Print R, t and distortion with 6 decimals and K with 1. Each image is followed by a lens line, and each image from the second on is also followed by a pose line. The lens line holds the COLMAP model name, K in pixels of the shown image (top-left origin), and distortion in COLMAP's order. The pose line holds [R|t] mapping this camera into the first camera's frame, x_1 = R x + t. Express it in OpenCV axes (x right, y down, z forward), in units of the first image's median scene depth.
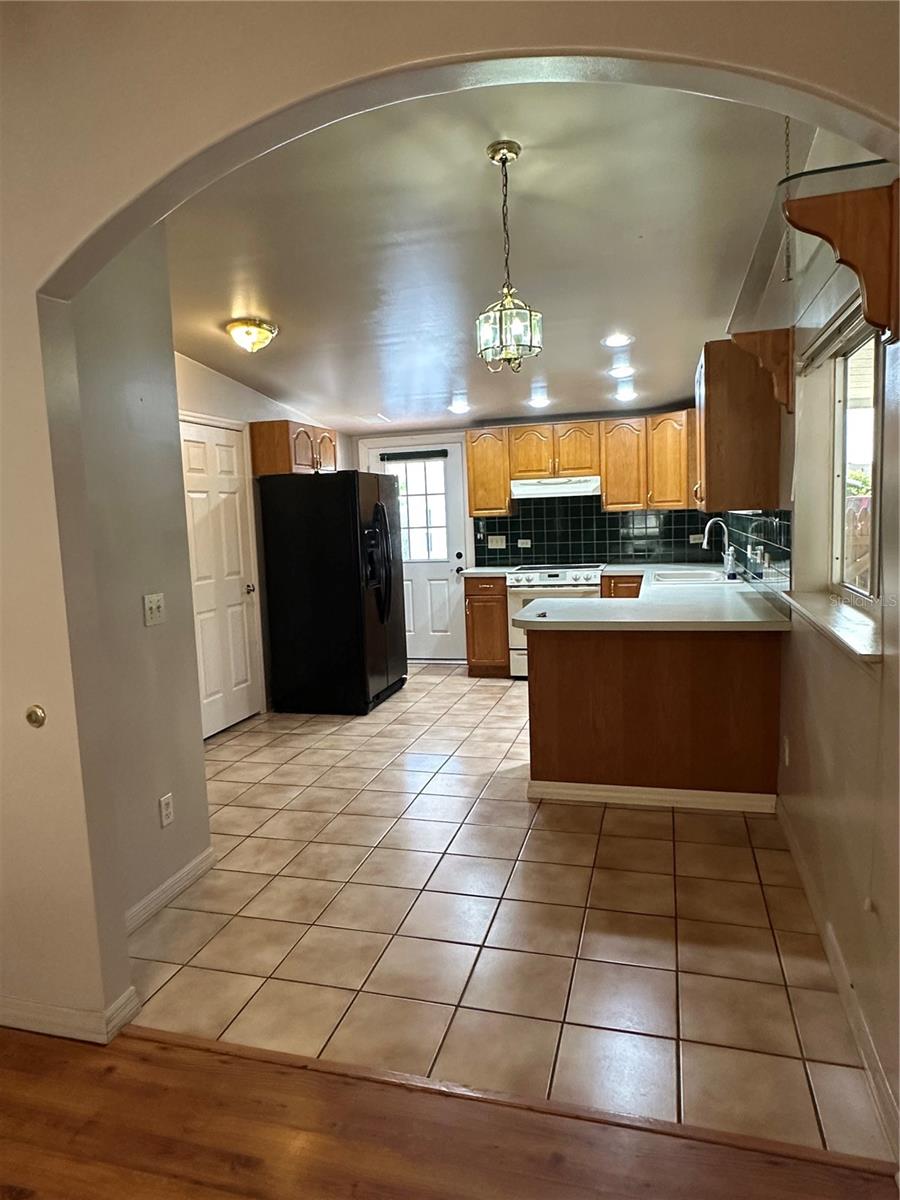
lens RADIAL K [[758.8, 0, 440.5], [0, 758.8, 598.2], [0, 0, 1]] dist [0.001413, -0.000280]
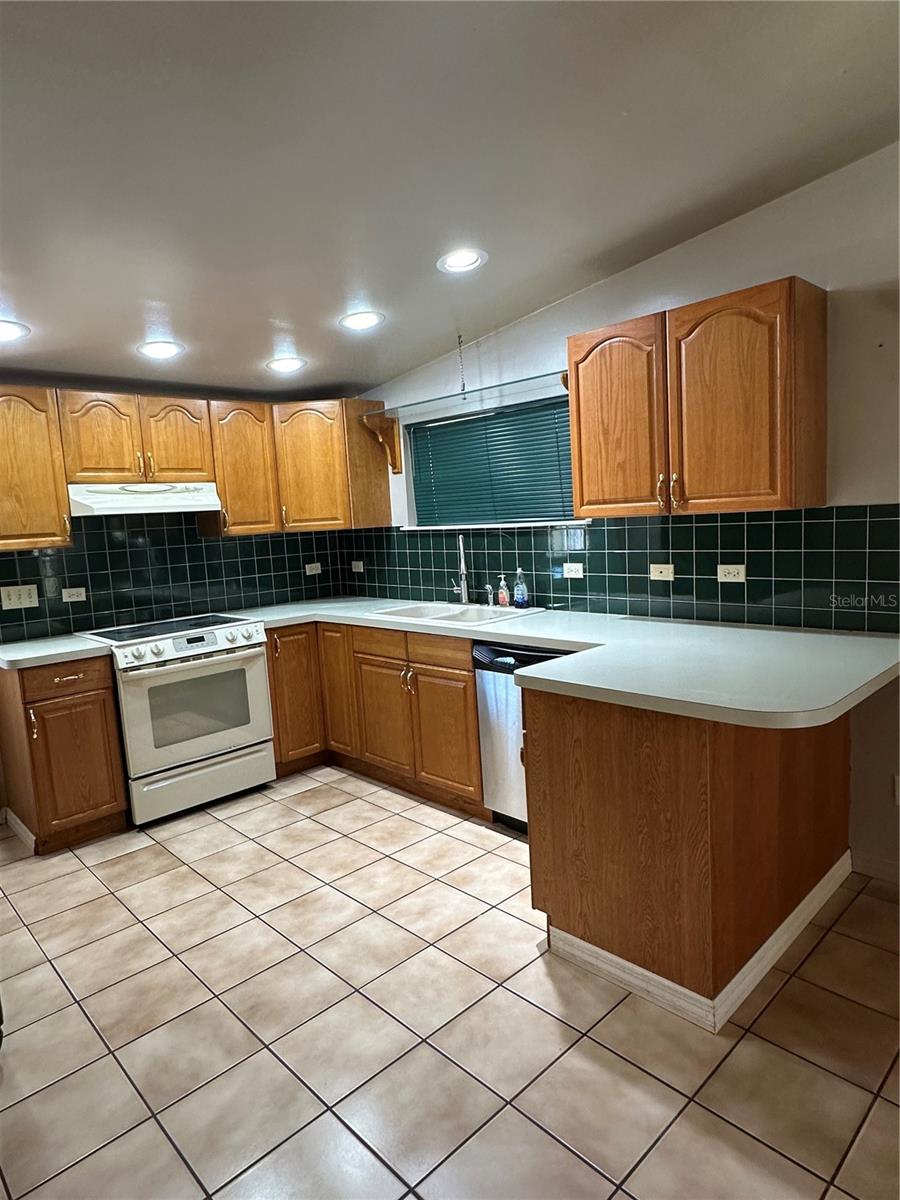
lens RADIAL K [[706.5, 0, 447.4], [0, 706.5, 599.2], [0, 0, 1]] dist [-0.009398, 0.008642]
pose [[0.506737, -0.090700, 0.857316, -0.254522], [0.130142, 0.991102, 0.027930, -0.056204], [-0.852221, 0.097419, 0.514032, 0.576917]]
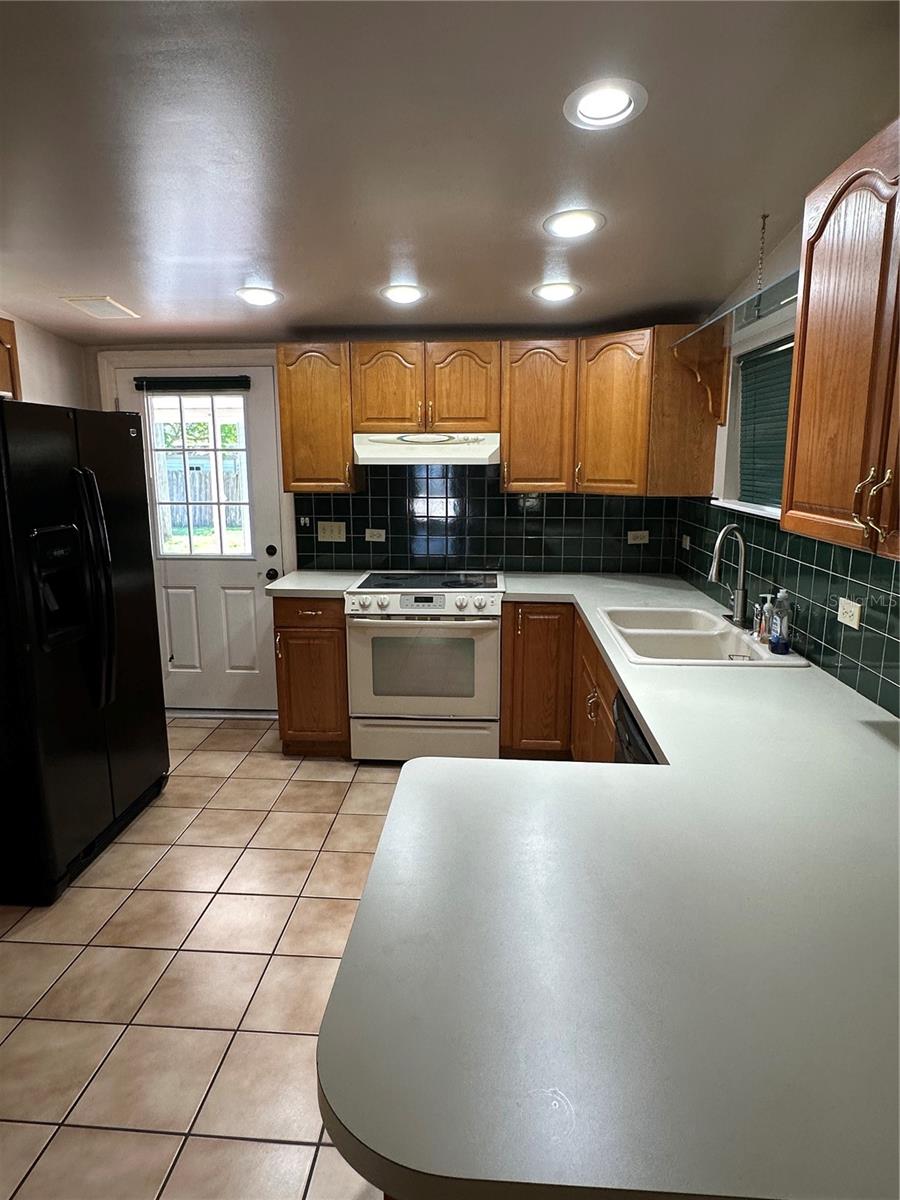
lens RADIAL K [[706.5, 0, 448.0], [0, 706.5, 597.5], [0, 0, 1]] dist [-0.009398, 0.008642]
pose [[0.977558, -0.001672, 0.210659, 0.055037], [-0.014949, 0.996897, 0.077282, -0.080898], [-0.210135, -0.078697, 0.974500, 0.495428]]
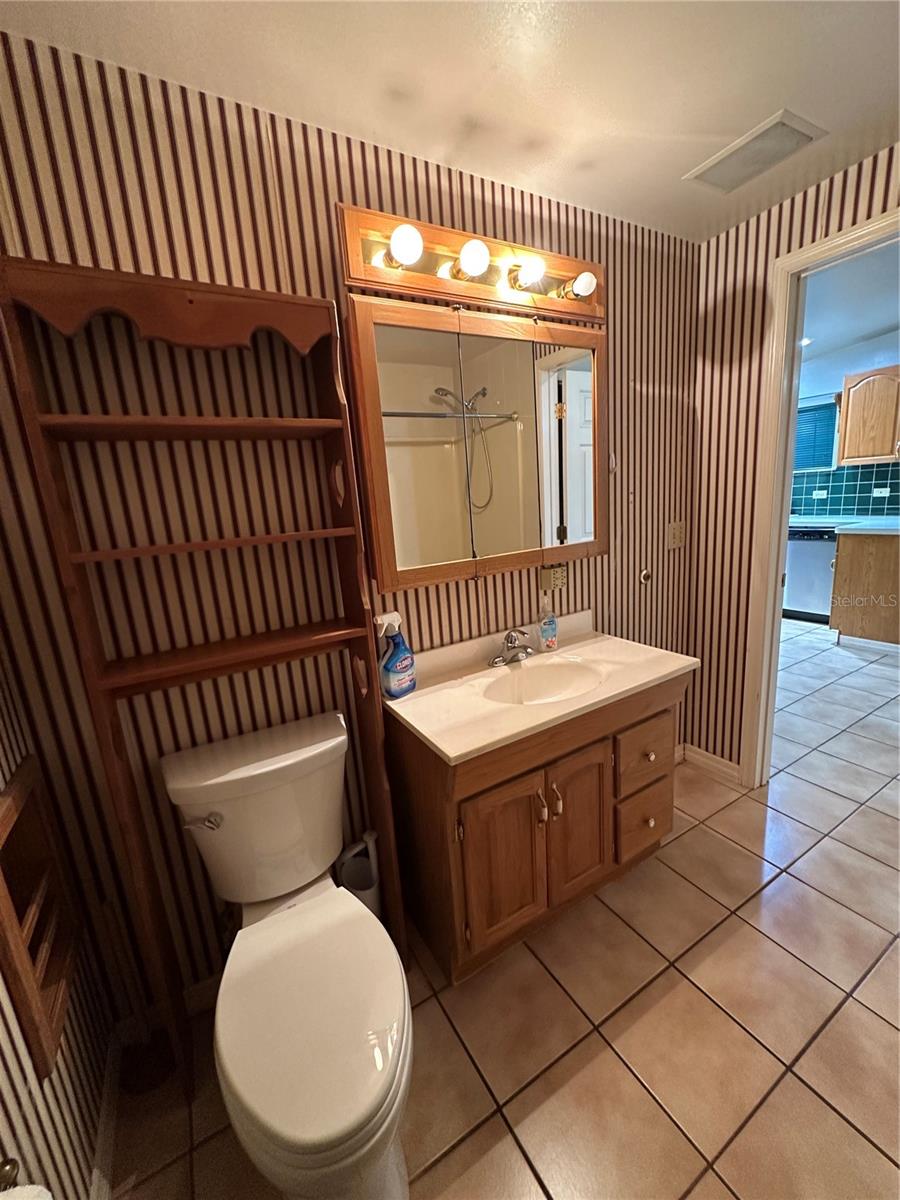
lens RADIAL K [[479.9, 0, 450.9], [0, 479.9, 601.3], [0, 0, 1]] dist [-0.006204, 0.000612]
pose [[0.692067, -0.164674, 0.702799, -0.724728], [0.124086, 0.986277, 0.108905, -0.036820], [-0.711088, 0.011838, 0.703003, 0.670224]]
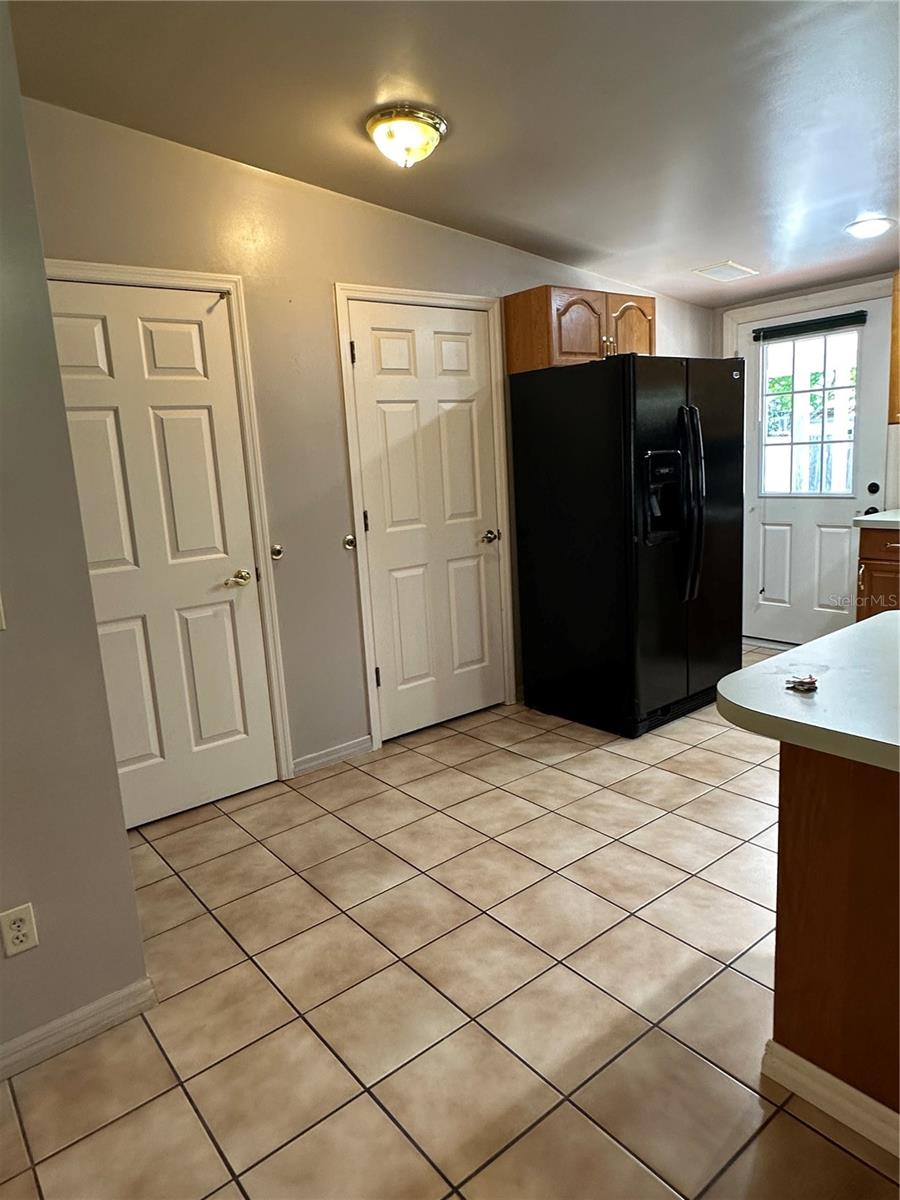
lens RADIAL K [[758.8, 0, 442.4], [0, 758.8, 596.5], [0, 0, 1]] dist [0.001413, -0.000280]
pose [[0.813907, 0.097048, -0.572833, 0.124807], [-0.034992, 0.992349, 0.118403, -0.037602], [0.579941, -0.076324, 0.811075, 0.368289]]
